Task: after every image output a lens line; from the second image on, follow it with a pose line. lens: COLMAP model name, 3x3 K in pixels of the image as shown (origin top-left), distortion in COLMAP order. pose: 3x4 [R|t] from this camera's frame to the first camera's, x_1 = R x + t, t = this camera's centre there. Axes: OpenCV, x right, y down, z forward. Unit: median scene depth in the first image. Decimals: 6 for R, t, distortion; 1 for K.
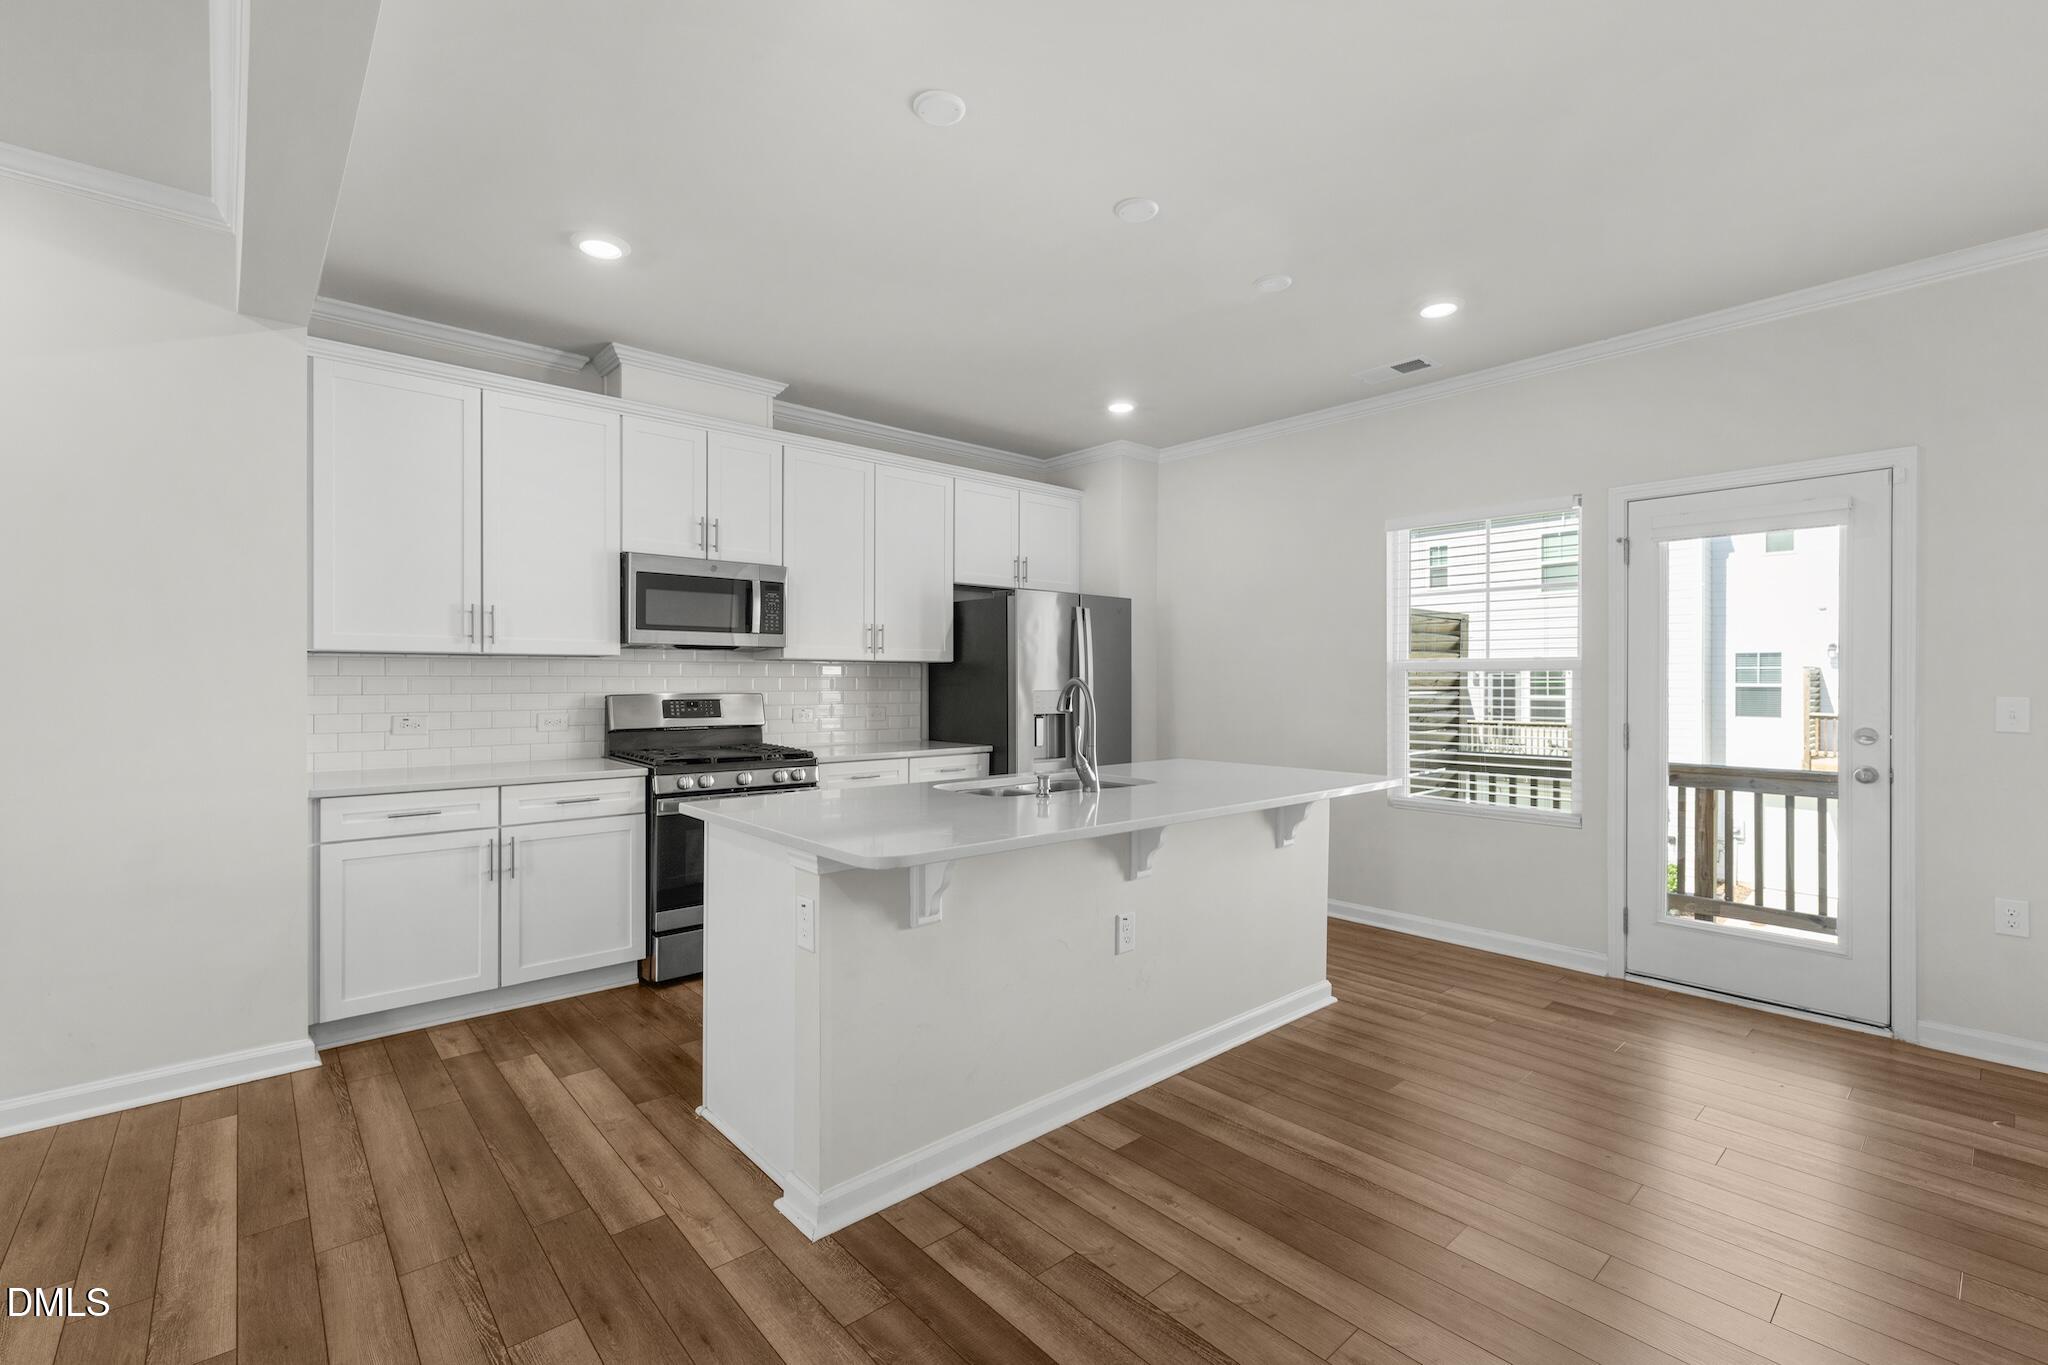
lens RADIAL K [[883.9, 0, 1024.0], [0, 883.9, 682.5], [0, 0, 1]] dist [0.000641, 0.000115]
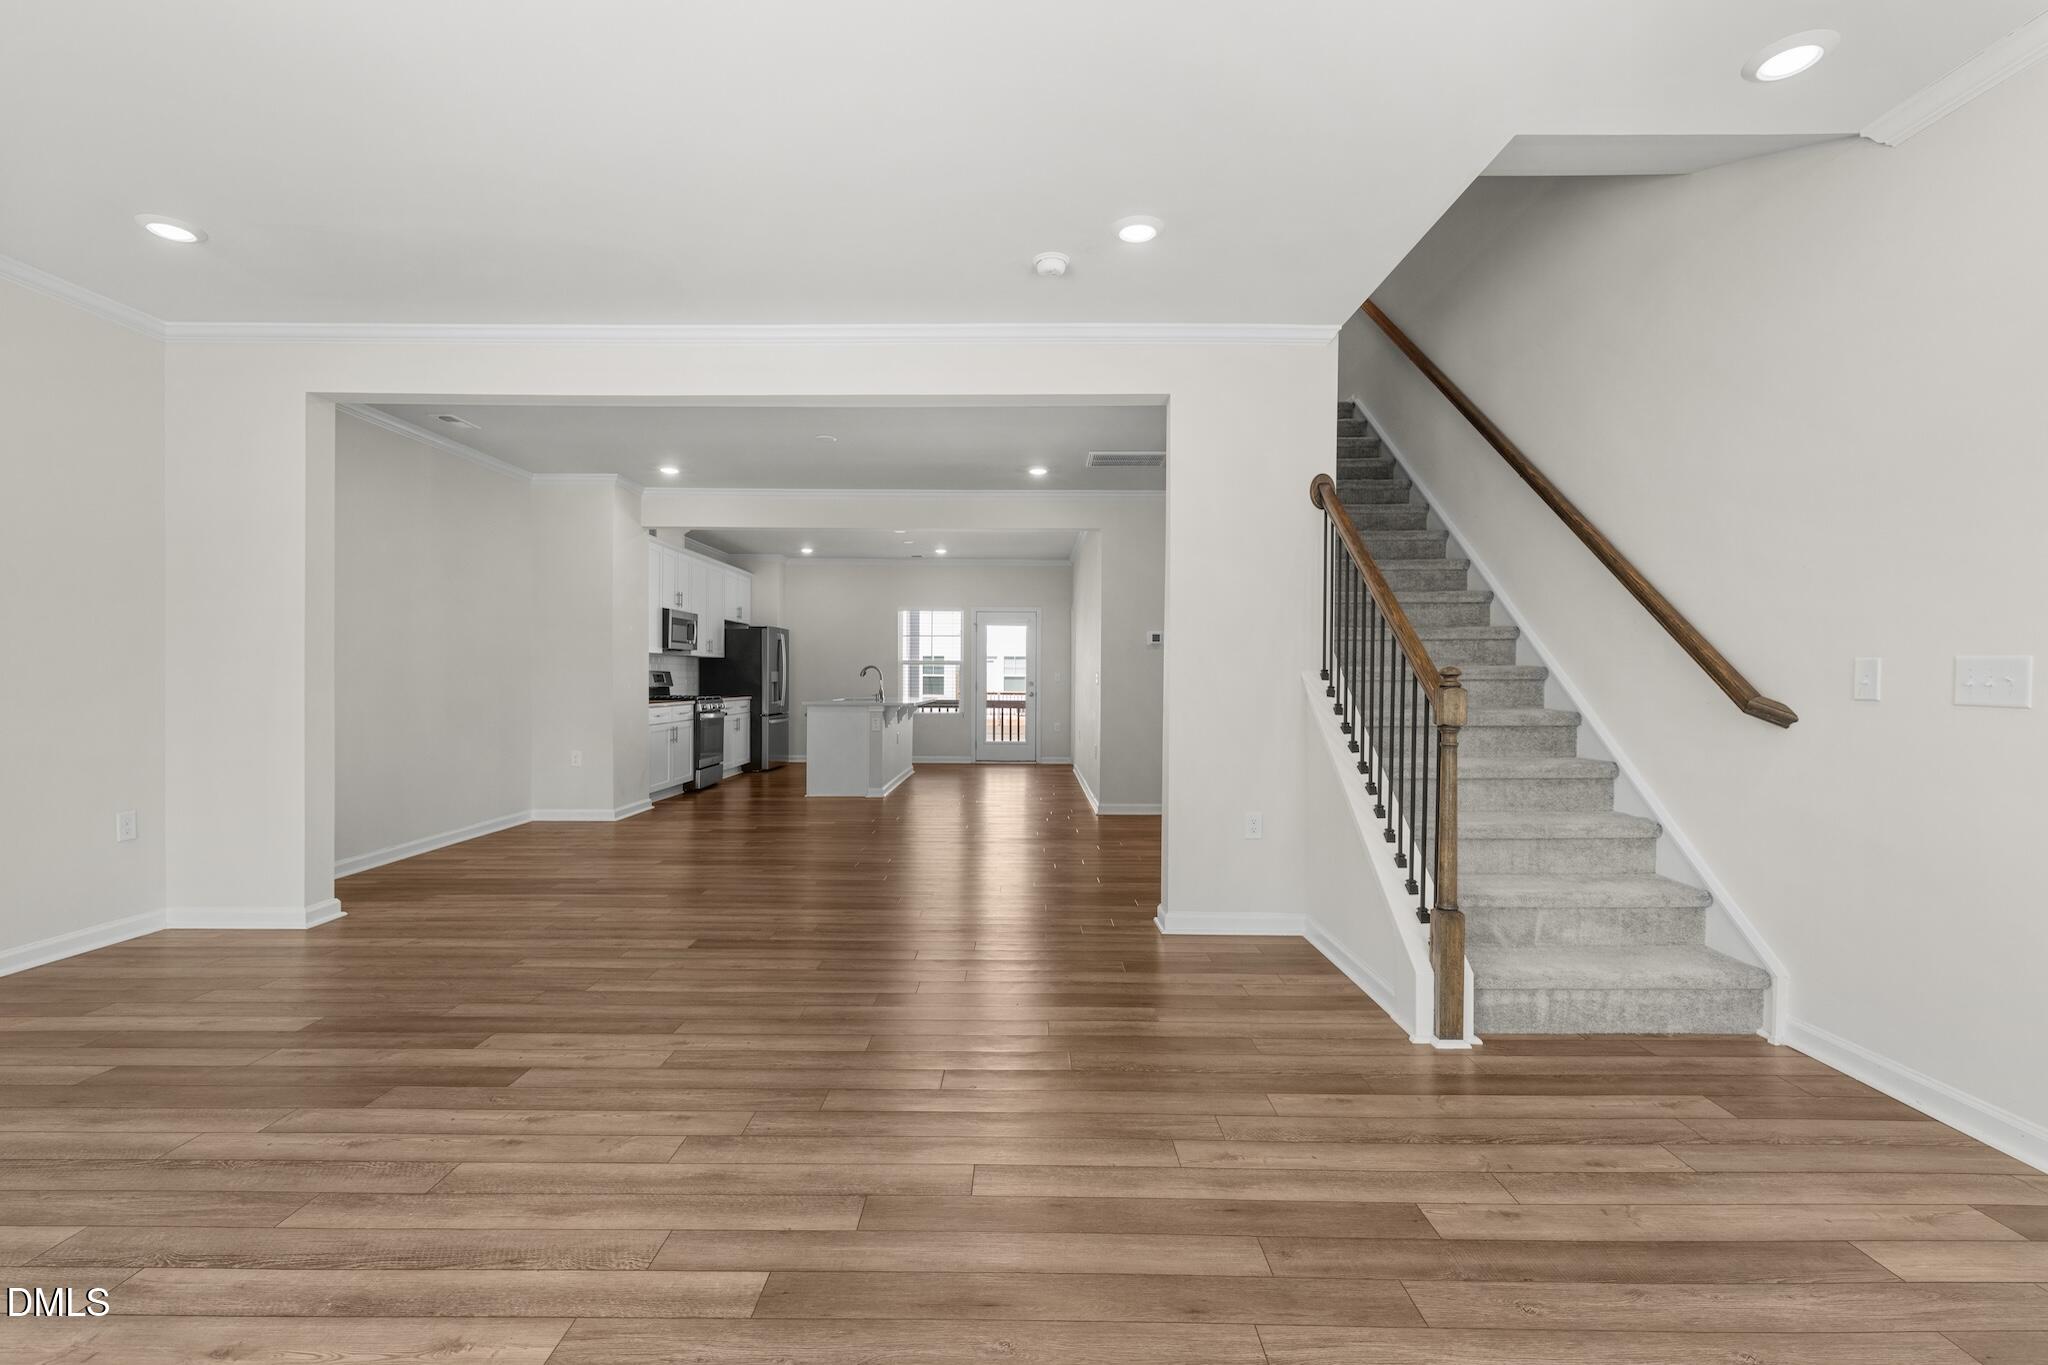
lens RADIAL K [[887.8, 0, 1021.2], [0, 887.8, 676.0], [0, 0, 1]] dist [0.000772, 0.000572]
pose [[0.666488, 0.002771, 0.745511, -1.643580], [-0.002406, 0.999996, -0.001566, 0.030866], [-0.745512, -0.000750, 0.666492, -1.287054]]
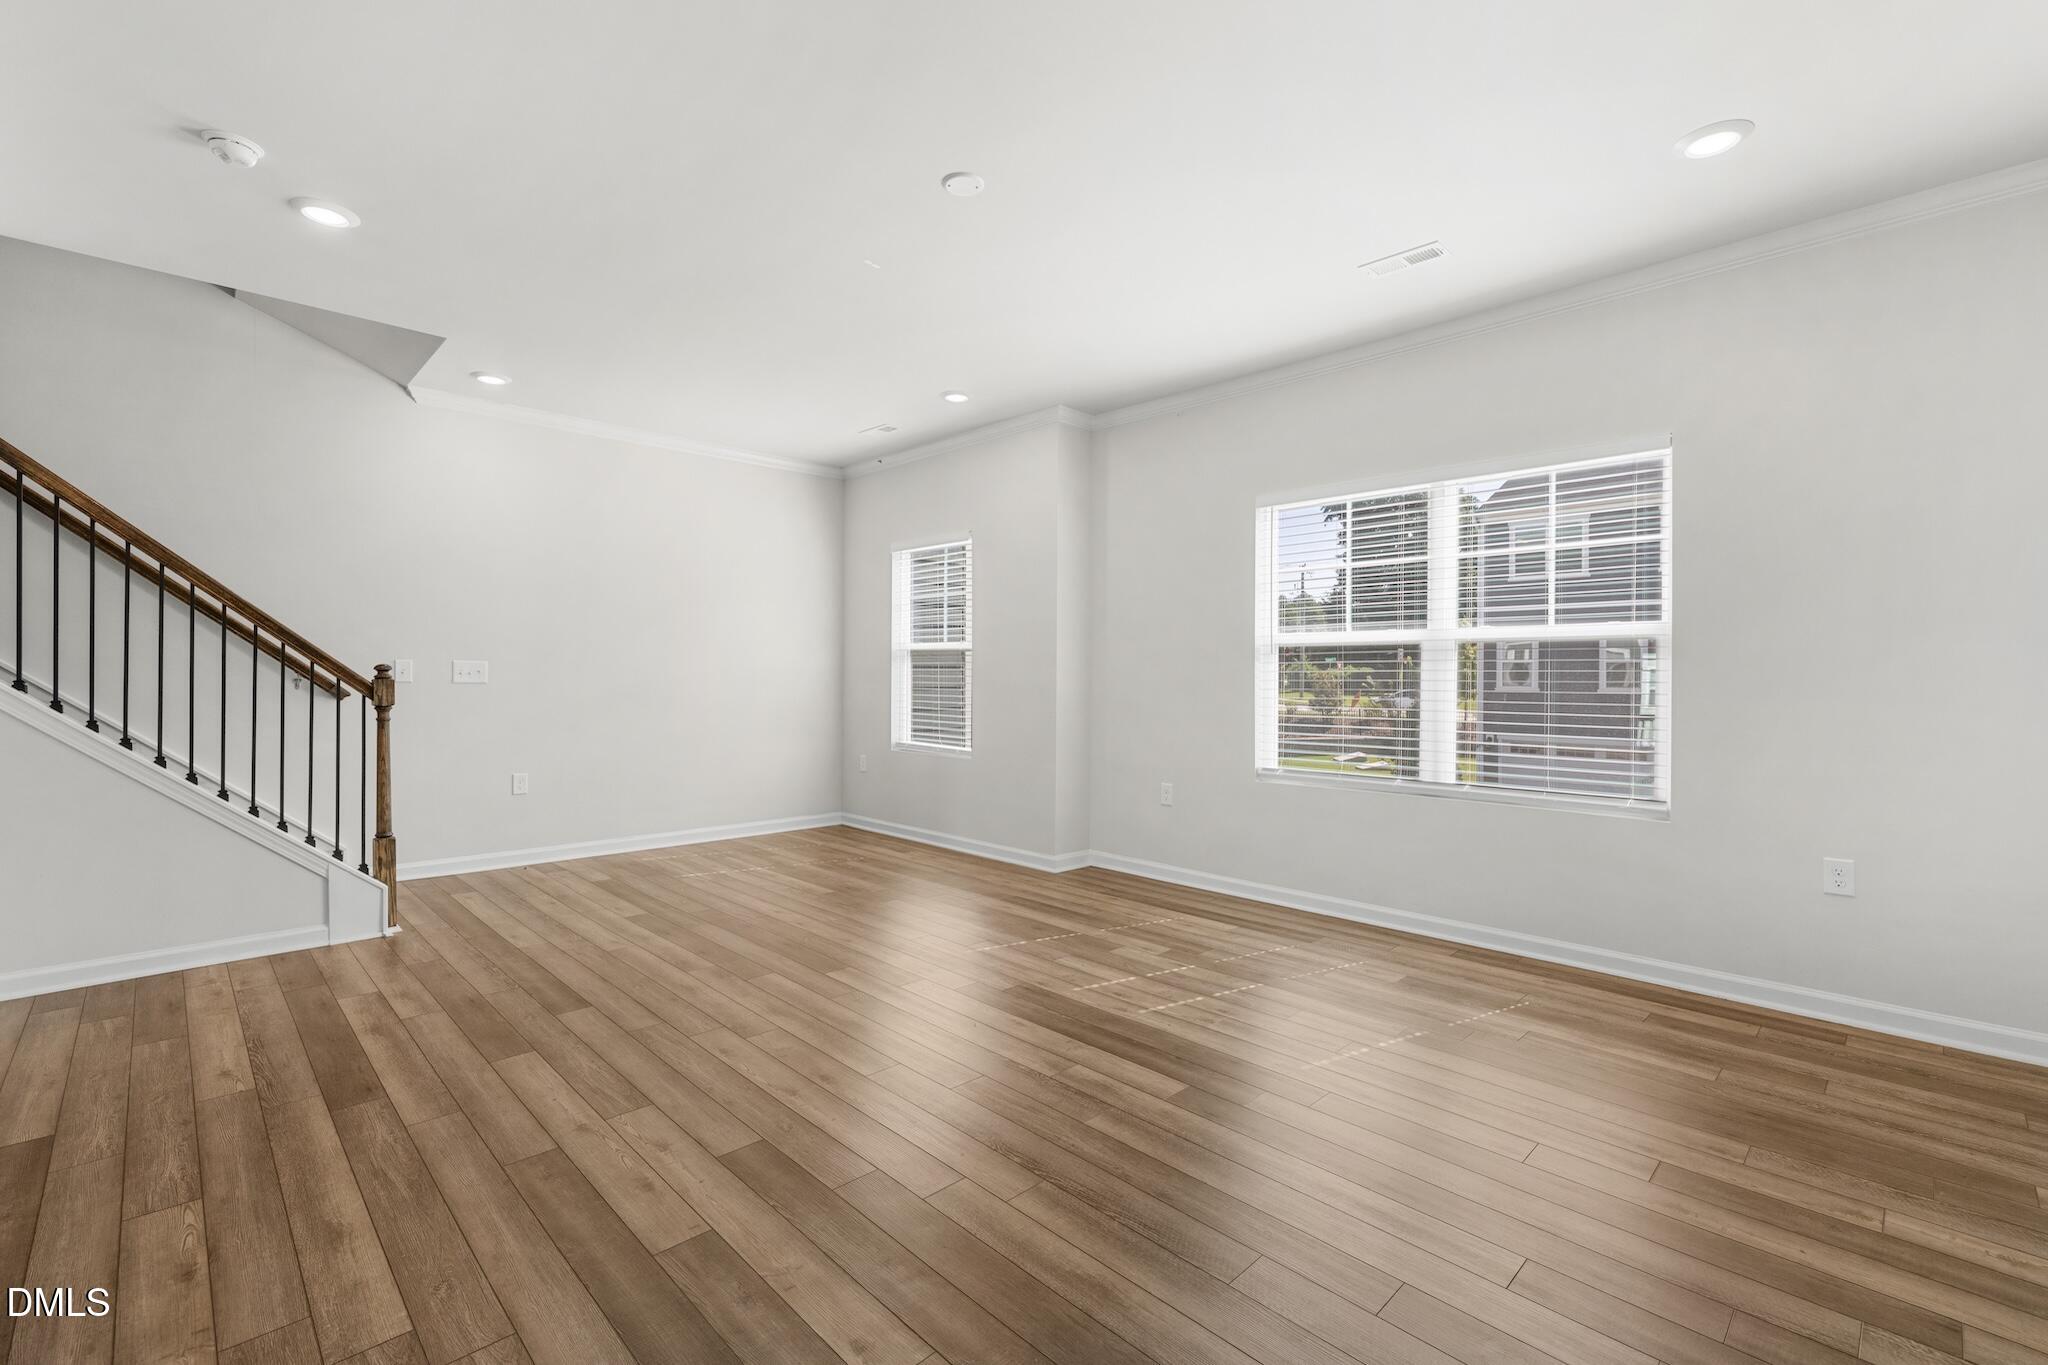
lens RADIAL K [[887.8, 0, 1021.2], [0, 887.8, 676.0], [0, 0, 1]] dist [0.000772, 0.000572]
pose [[-0.998979, -0.007893, -0.044473, -1.544057], [-0.008224, 0.999940, 0.007276, 0.021839], [0.044413, 0.007634, -0.998984, 0.085017]]
